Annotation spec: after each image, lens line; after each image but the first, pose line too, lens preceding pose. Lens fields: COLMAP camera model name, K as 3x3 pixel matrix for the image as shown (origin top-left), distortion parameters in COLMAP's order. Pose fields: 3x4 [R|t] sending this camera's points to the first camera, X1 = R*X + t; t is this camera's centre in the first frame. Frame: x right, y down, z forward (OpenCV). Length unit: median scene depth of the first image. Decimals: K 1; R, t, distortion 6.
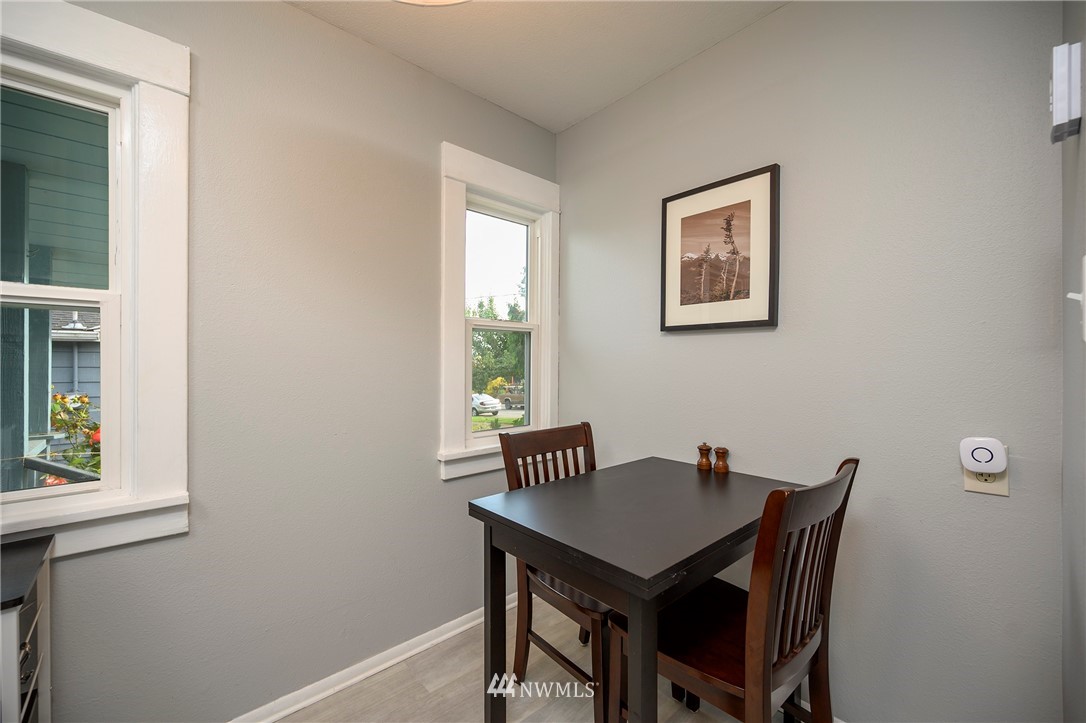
lens RADIAL K [[439.9, 0, 541.3], [0, 439.9, 361.9], [0, 0, 1]] dist [0.001217, -0.000468]
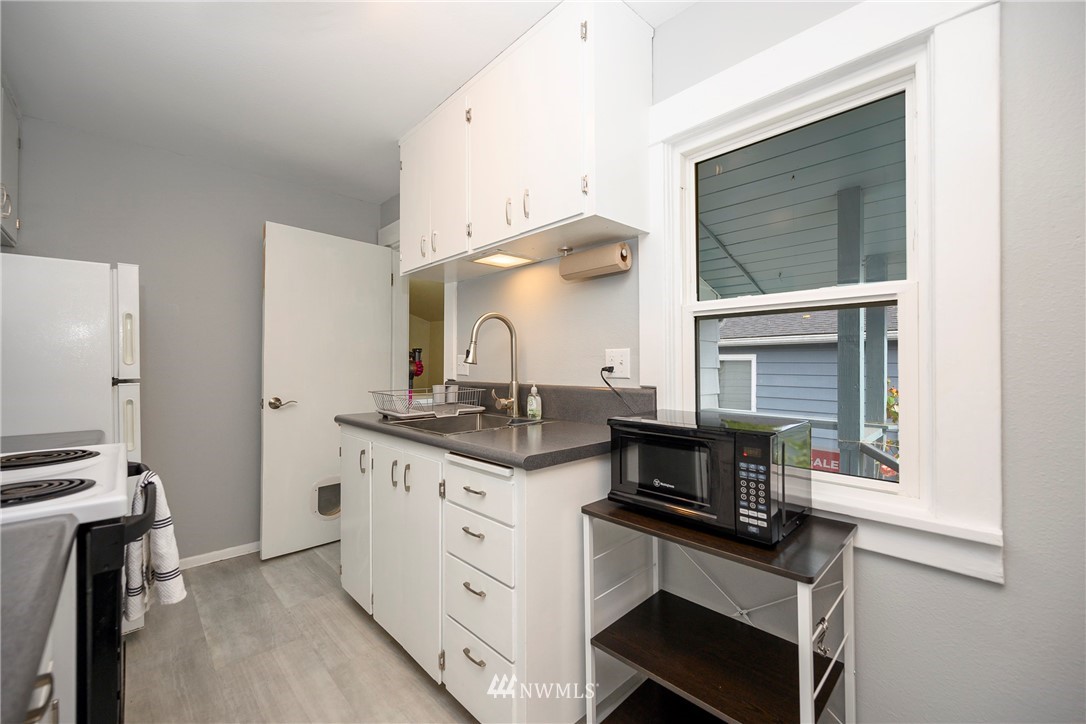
lens RADIAL K [[439.9, 0, 545.6], [0, 439.9, 361.4], [0, 0, 1]] dist [0.001217, -0.000468]
pose [[0.029804, -0.002546, -0.999553, -0.080220], [0.011726, 0.999929, -0.002198, 0.001858], [0.999487, -0.011655, 0.029832, 0.206226]]
